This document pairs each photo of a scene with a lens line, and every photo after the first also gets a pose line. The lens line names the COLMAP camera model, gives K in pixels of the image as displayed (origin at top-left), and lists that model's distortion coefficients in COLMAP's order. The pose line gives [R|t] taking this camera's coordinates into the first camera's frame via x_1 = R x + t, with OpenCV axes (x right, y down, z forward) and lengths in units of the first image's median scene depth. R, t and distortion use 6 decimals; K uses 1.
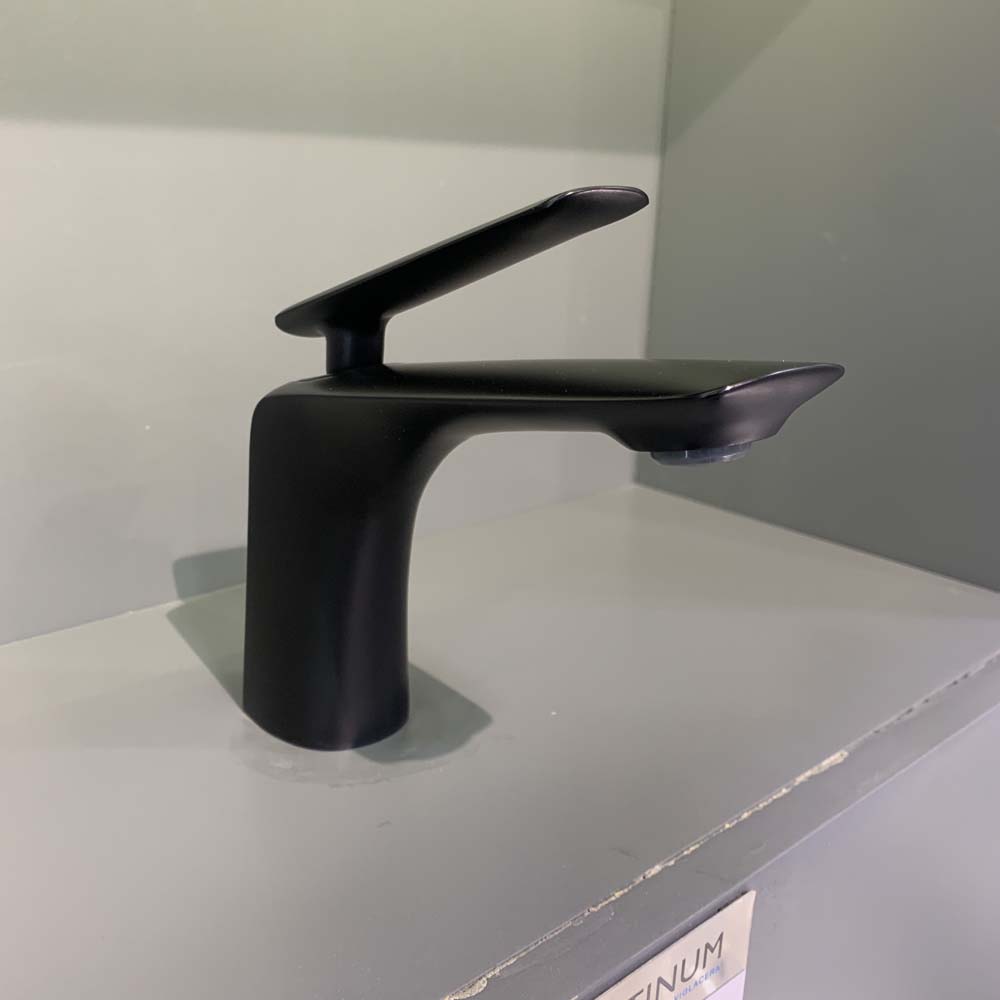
lens RADIAL K [[1051.5, 0, 500.0], [0, 1051.5, 500.0], [0, 0, 1]] dist [-0.011872, -0.006518]
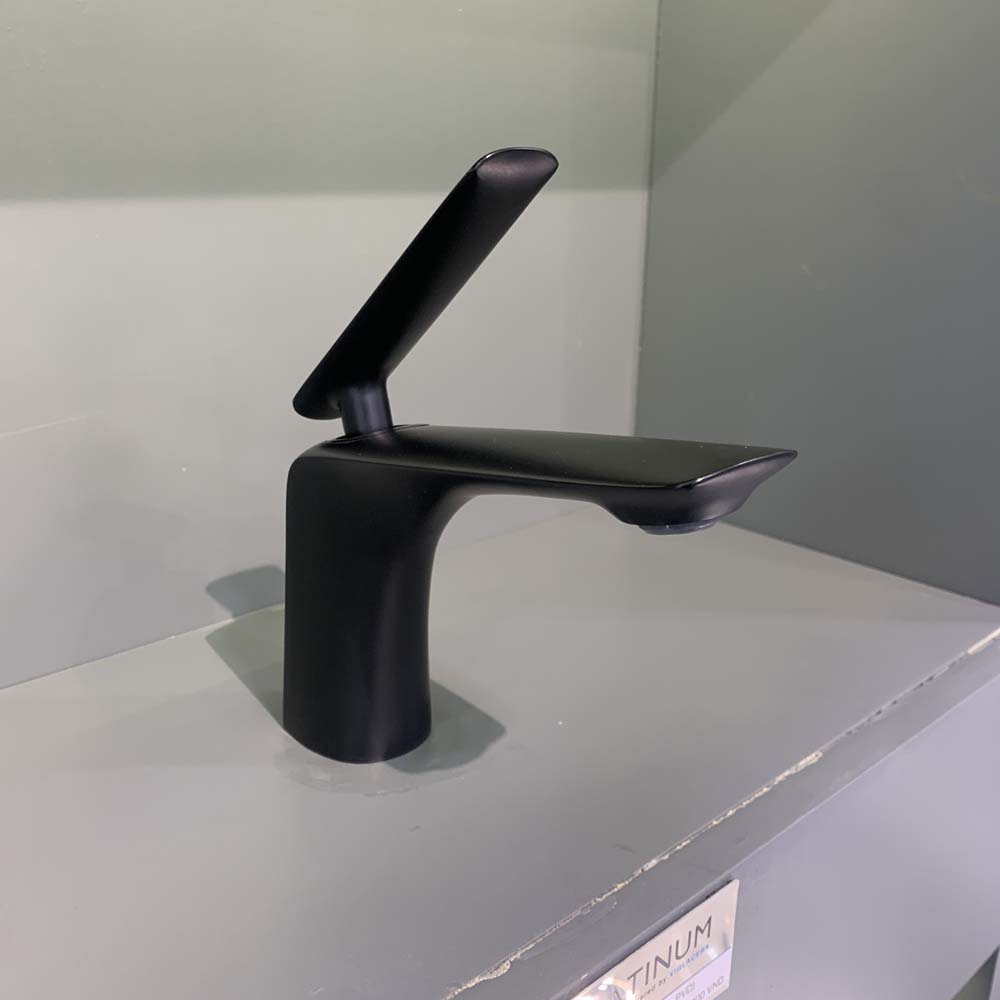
lens RADIAL K [[1049.9, 0, 504.3], [0, 1049.9, 508.0], [0, 0, 1]] dist [-0.005097, -0.015268]
pose [[0.999700, -0.024250, 0.003309, -0.008044], [0.024152, 0.999348, 0.026854, -0.066719], [-0.003958, -0.026766, 0.999634, -0.129383]]
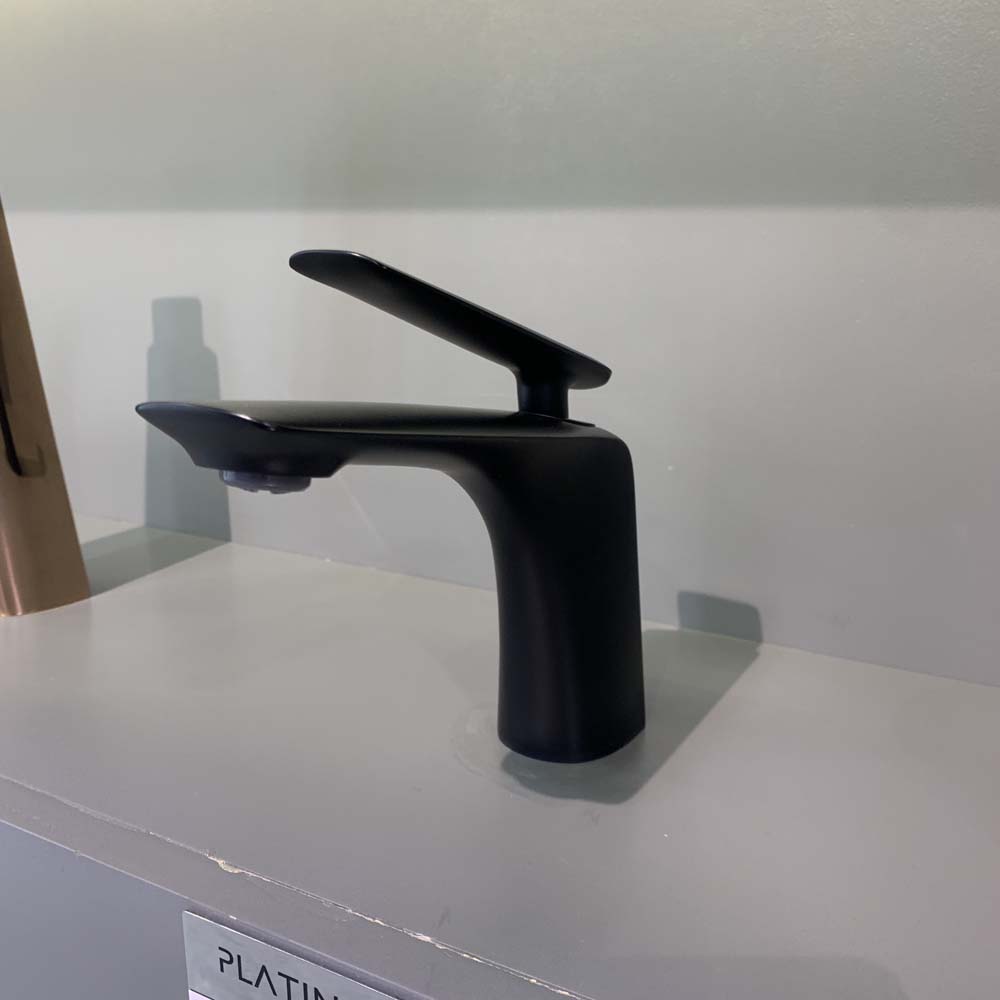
lens RADIAL K [[1029.2, 0, 500.0], [0, 1029.2, 500.0], [0, 0, 1]] dist [-0.005628, -0.010410]
pose [[0.371062, 0.236534, -0.897978, 0.849548], [-0.300506, 0.945567, 0.124894, -0.165473], [0.878640, 0.223504, 0.421944, 0.495932]]
